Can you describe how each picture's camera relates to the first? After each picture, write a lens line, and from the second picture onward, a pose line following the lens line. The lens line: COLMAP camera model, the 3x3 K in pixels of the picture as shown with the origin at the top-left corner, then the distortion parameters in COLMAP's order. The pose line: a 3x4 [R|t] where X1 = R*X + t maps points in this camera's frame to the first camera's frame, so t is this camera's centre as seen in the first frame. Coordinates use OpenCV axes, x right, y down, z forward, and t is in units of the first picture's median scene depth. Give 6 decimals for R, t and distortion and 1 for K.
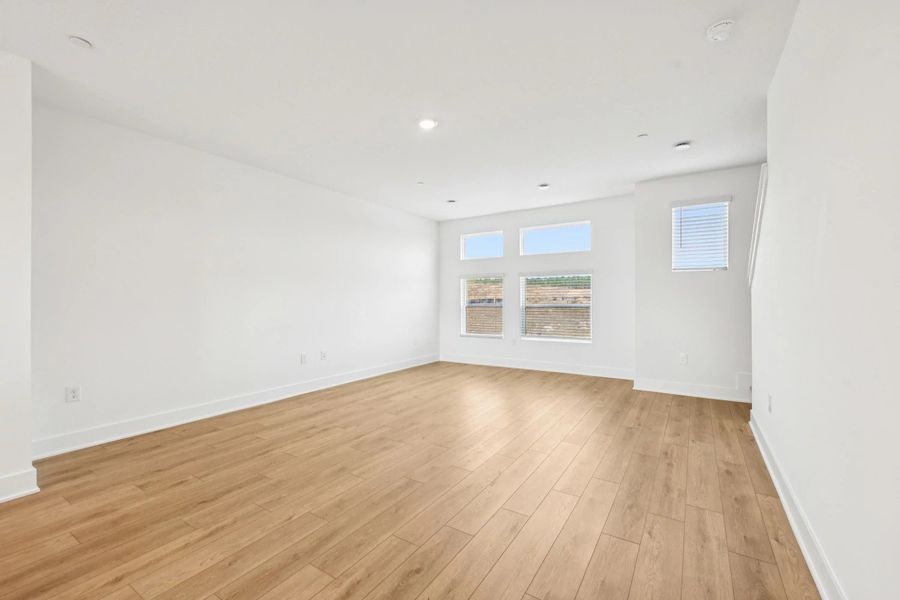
lens RADIAL K [[370.5, 0, 447.4], [0, 370.5, 294.4], [0, 0, 1]] dist [0.000540, -0.000098]
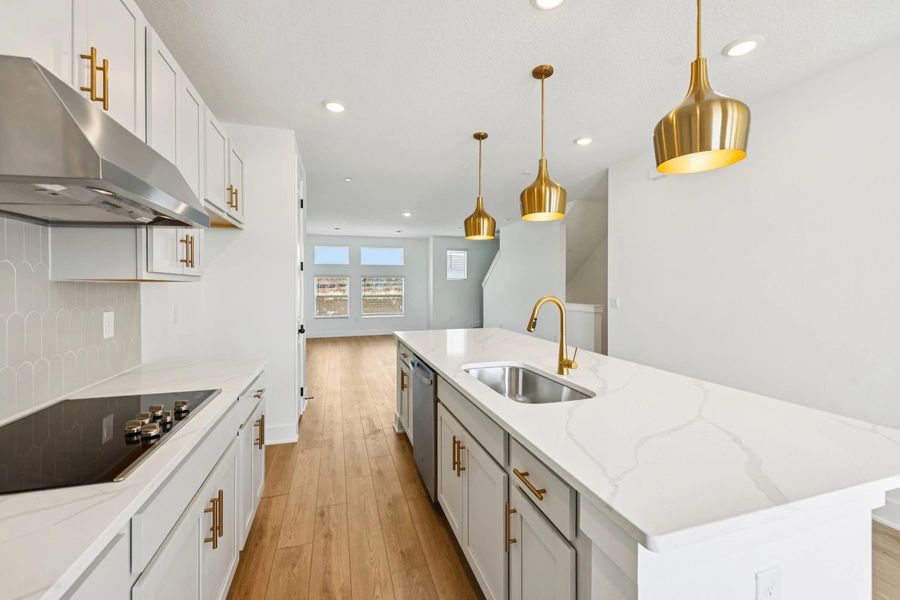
lens RADIAL K [[367.6, 0, 454.2], [0, 367.6, 288.6], [0, 0, 1]] dist [0.001060, 0.000044]
pose [[0.614581, 0.004653, 0.788840, -0.788371], [-0.009824, 0.999950, 0.001755, -0.009652], [-0.788792, -0.008828, 0.614597, -0.271505]]
